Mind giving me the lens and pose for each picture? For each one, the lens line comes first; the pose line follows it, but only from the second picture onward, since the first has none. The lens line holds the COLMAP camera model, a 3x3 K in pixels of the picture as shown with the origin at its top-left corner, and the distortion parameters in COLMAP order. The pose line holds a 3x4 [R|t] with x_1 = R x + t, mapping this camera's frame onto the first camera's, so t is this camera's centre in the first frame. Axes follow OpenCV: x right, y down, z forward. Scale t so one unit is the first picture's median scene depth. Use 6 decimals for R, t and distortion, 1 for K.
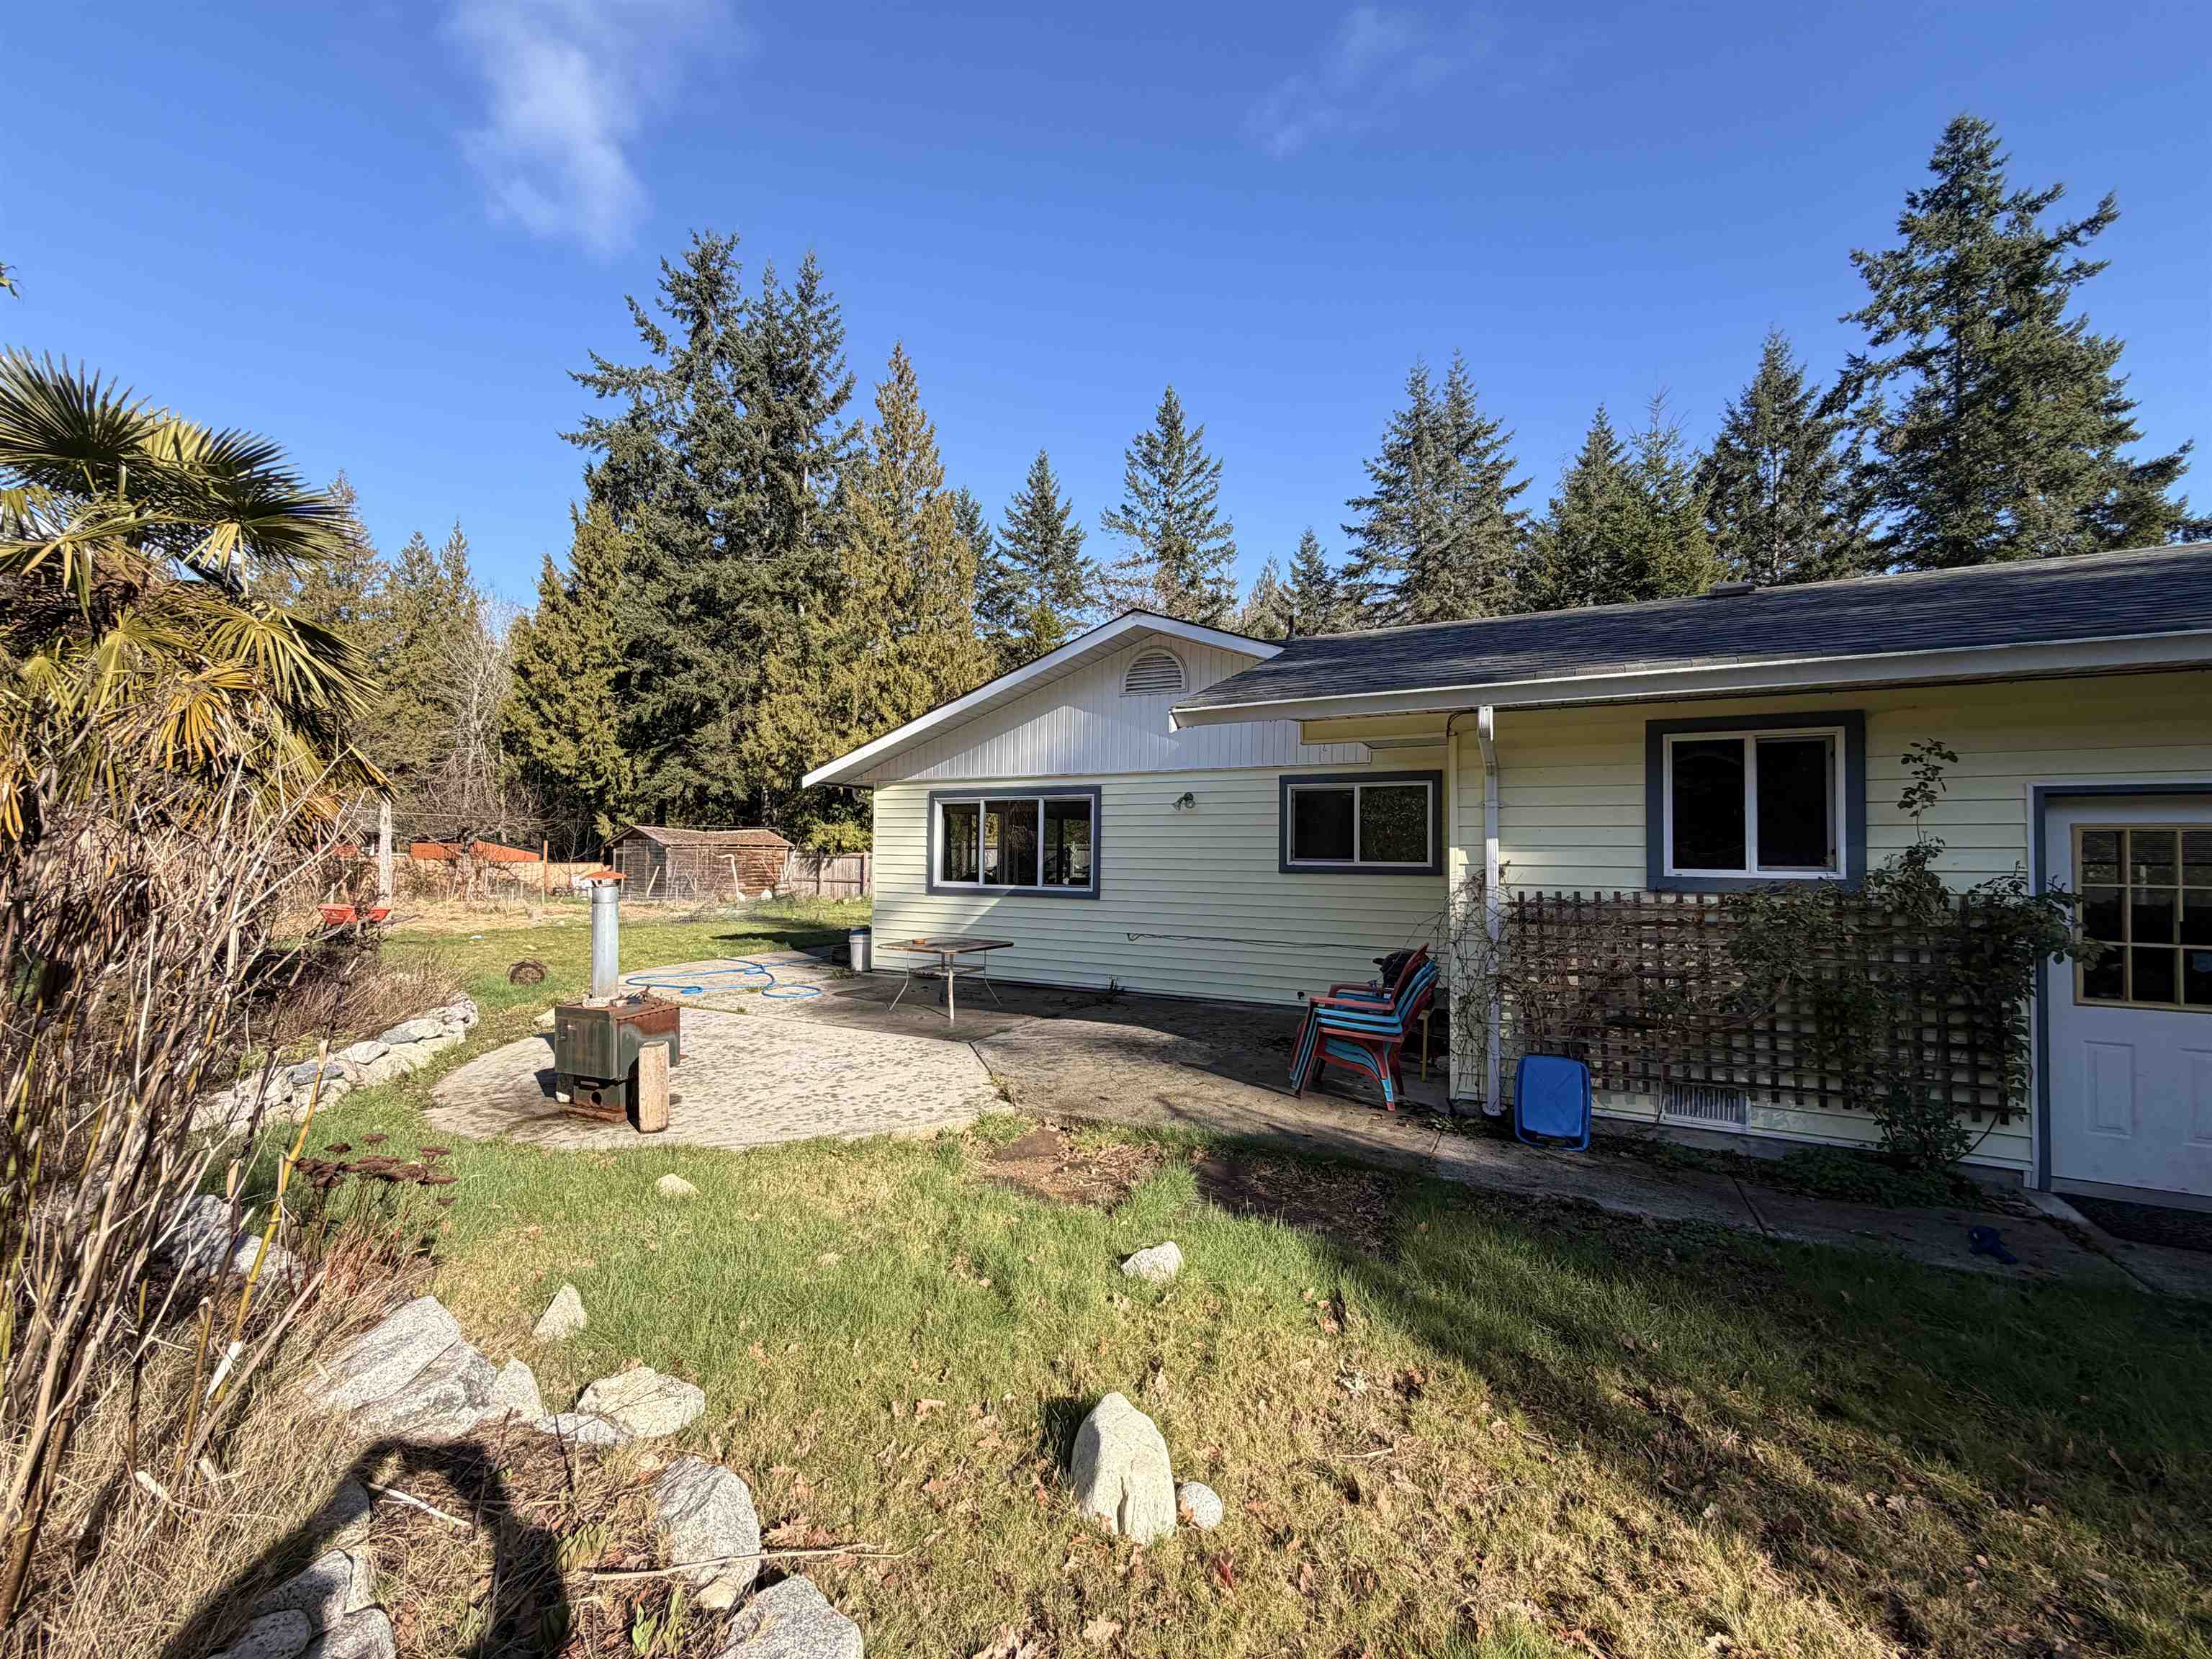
lens RADIAL K [[879.4, 0, 1096.5], [0, 879.4, 829.3], [0, 0, 1]] dist [0.000030, -0.000286]
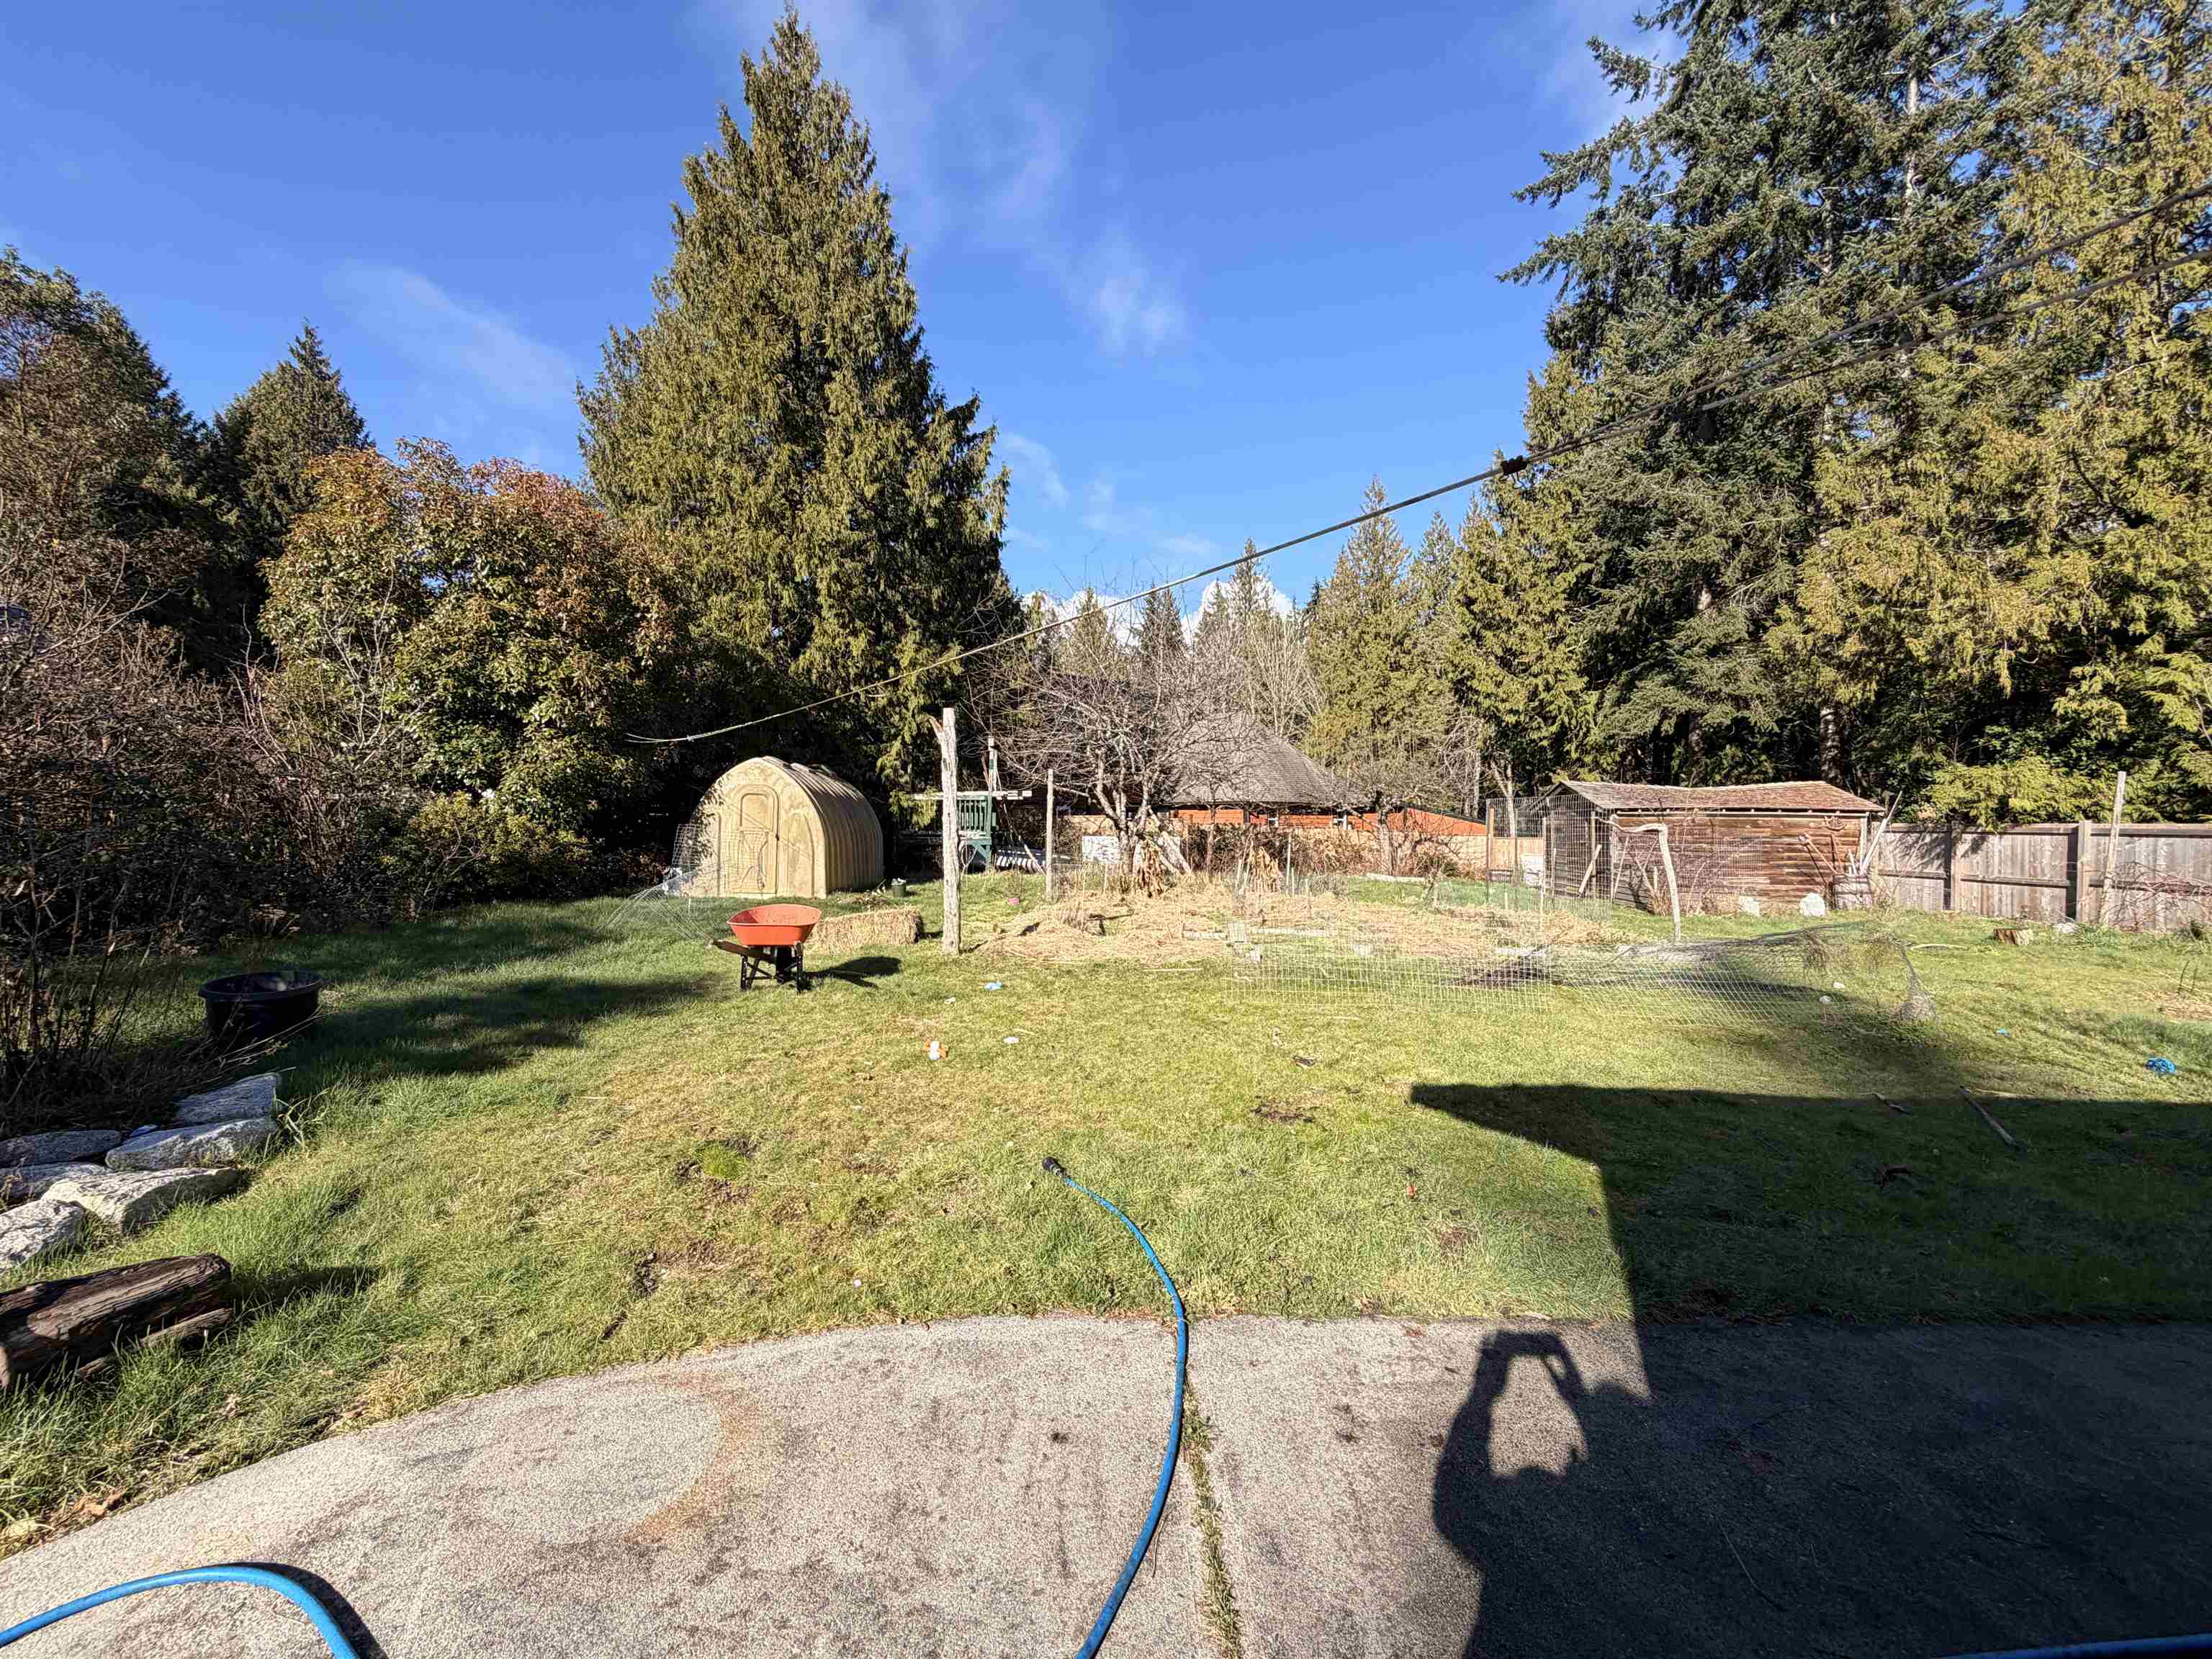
lens RADIAL K [[879.4, 0, 1100.6], [0, 879.4, 830.5], [0, 0, 1]] dist [0.000030, -0.000286]
pose [[0.465144, 0.004886, -0.885222, -0.097872], [0.022465, 0.999598, 0.017322, 0.011425], [0.884950, -0.027944, 0.464847, 0.343274]]
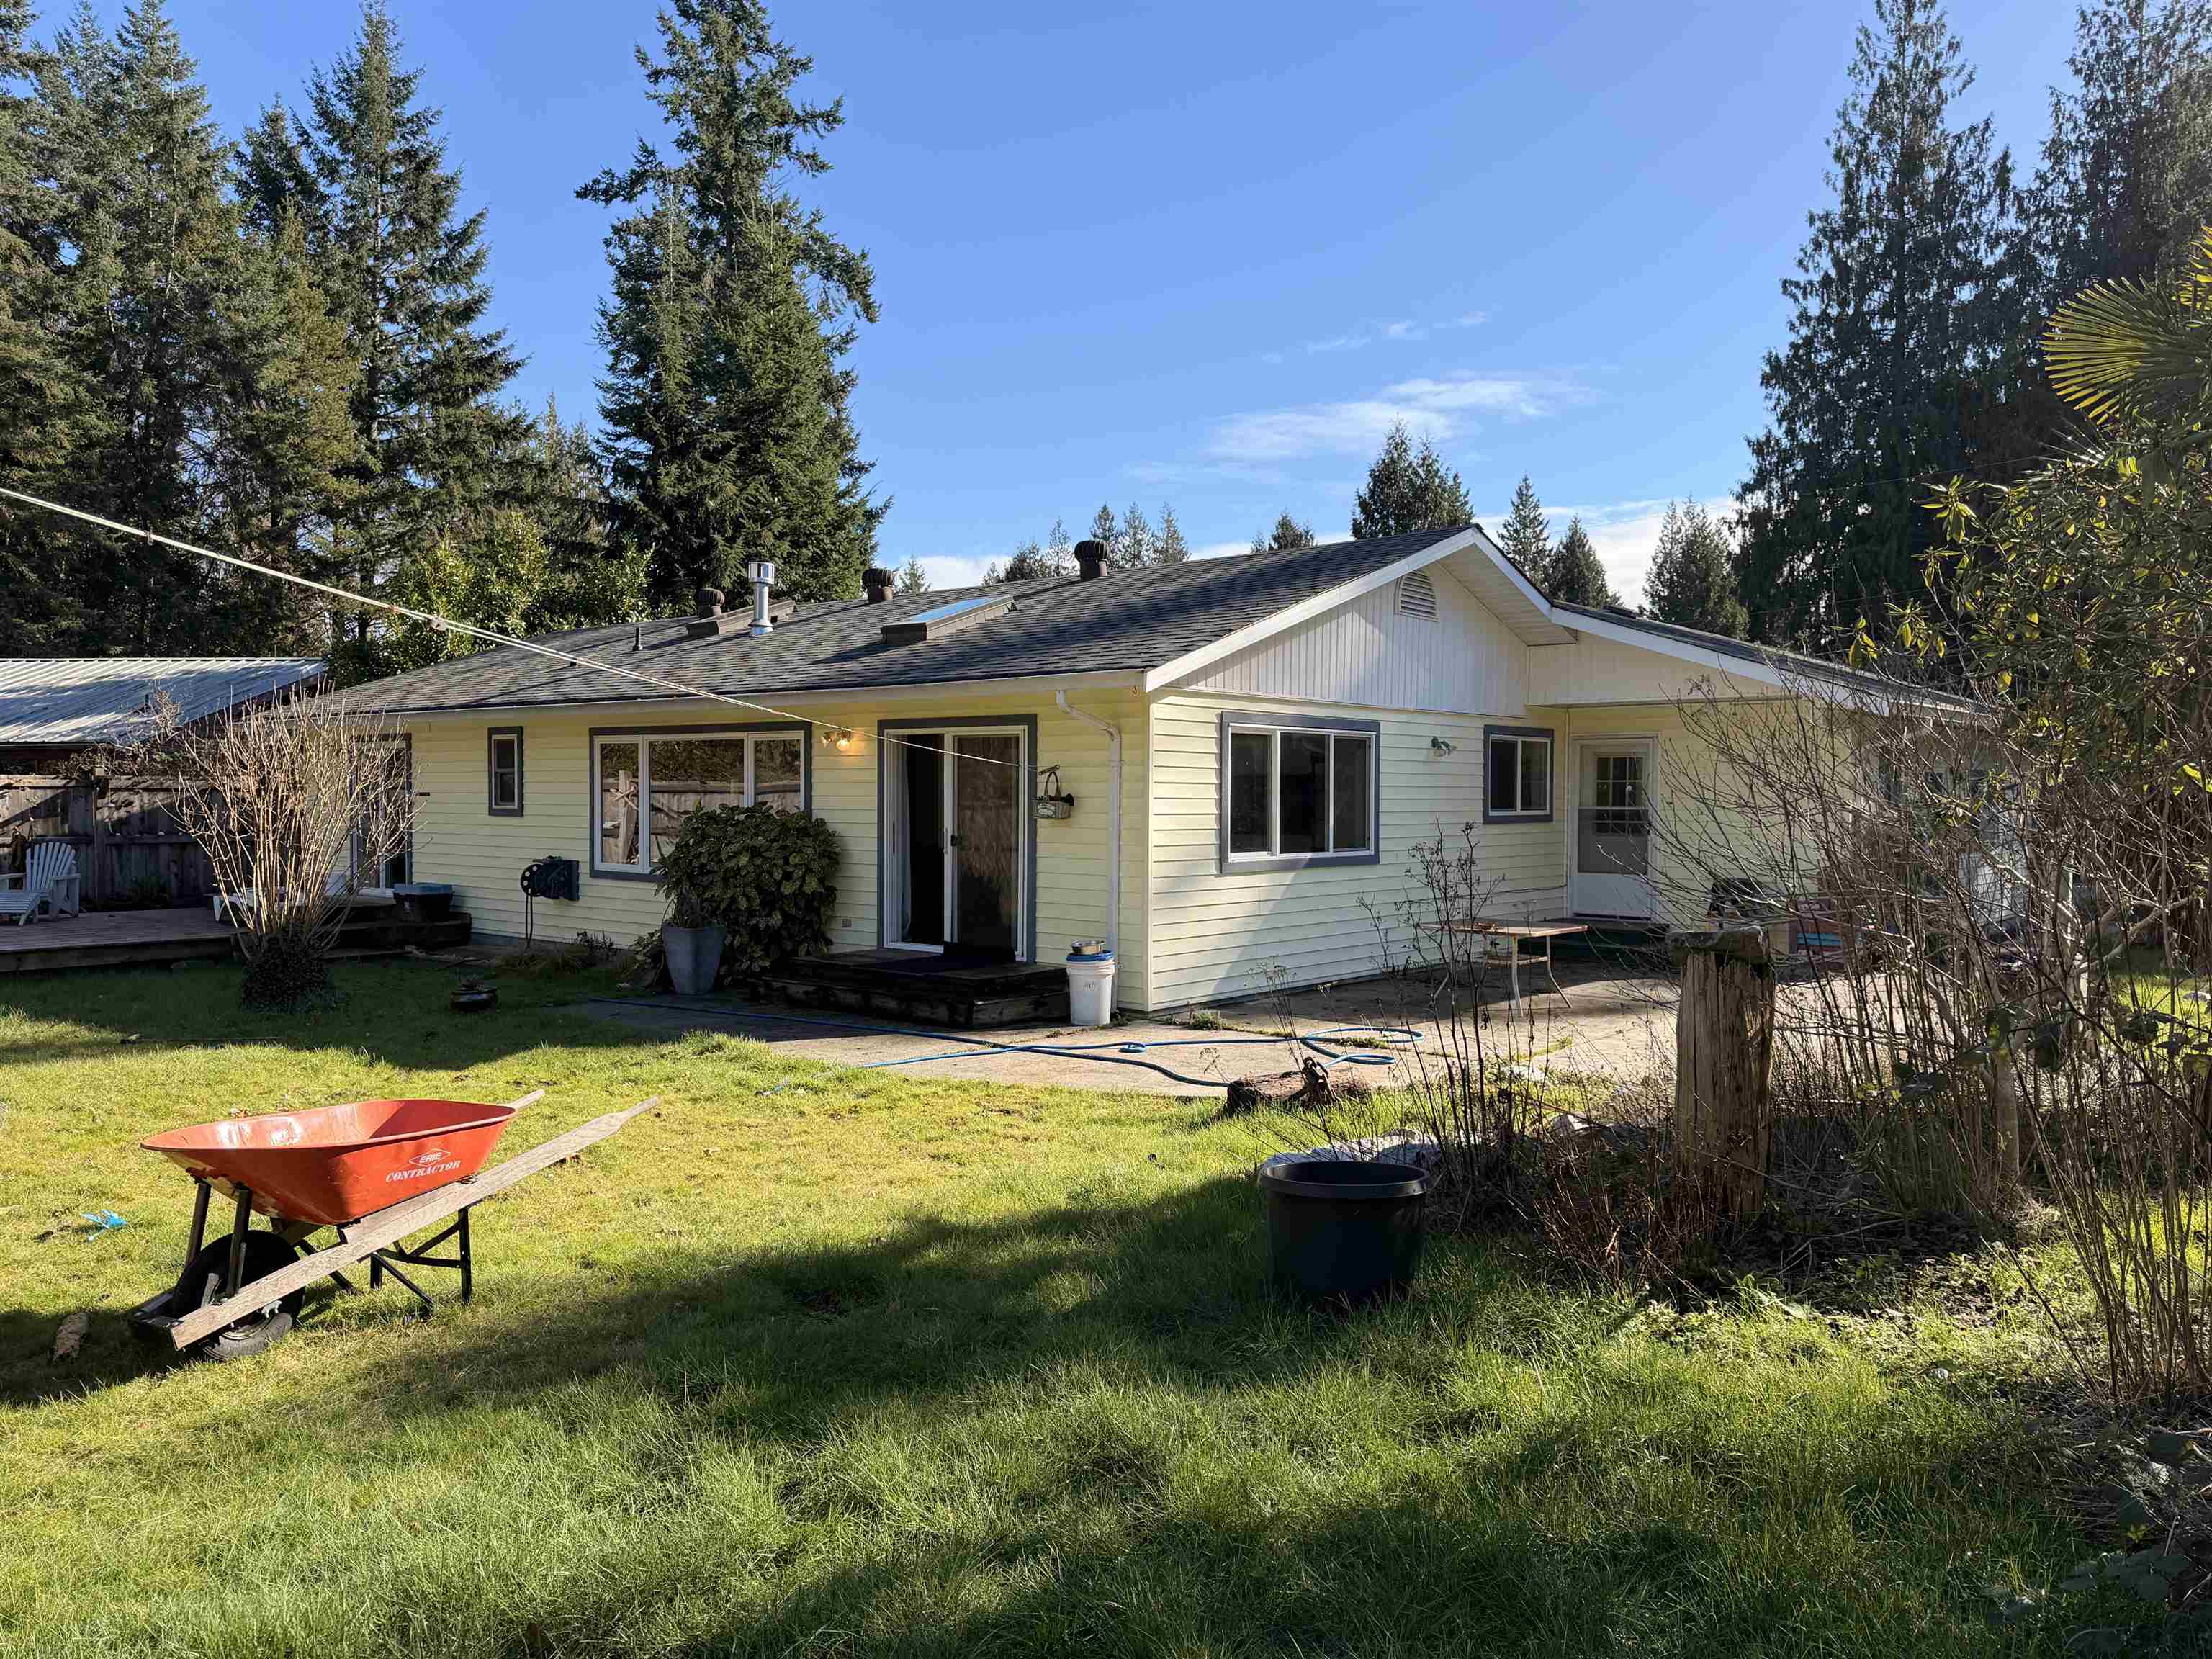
lens RADIAL K [[1562.3, 0, 1106.3], [0, 1562.3, 843.1], [0, 0, 1]] dist [0.032596, -0.033228]
pose [[0.223777, -0.038635, 0.973874, -0.431676], [-0.029665, 0.998481, 0.046428, 0.000720], [-0.974189, -0.039279, 0.222291, 0.276680]]
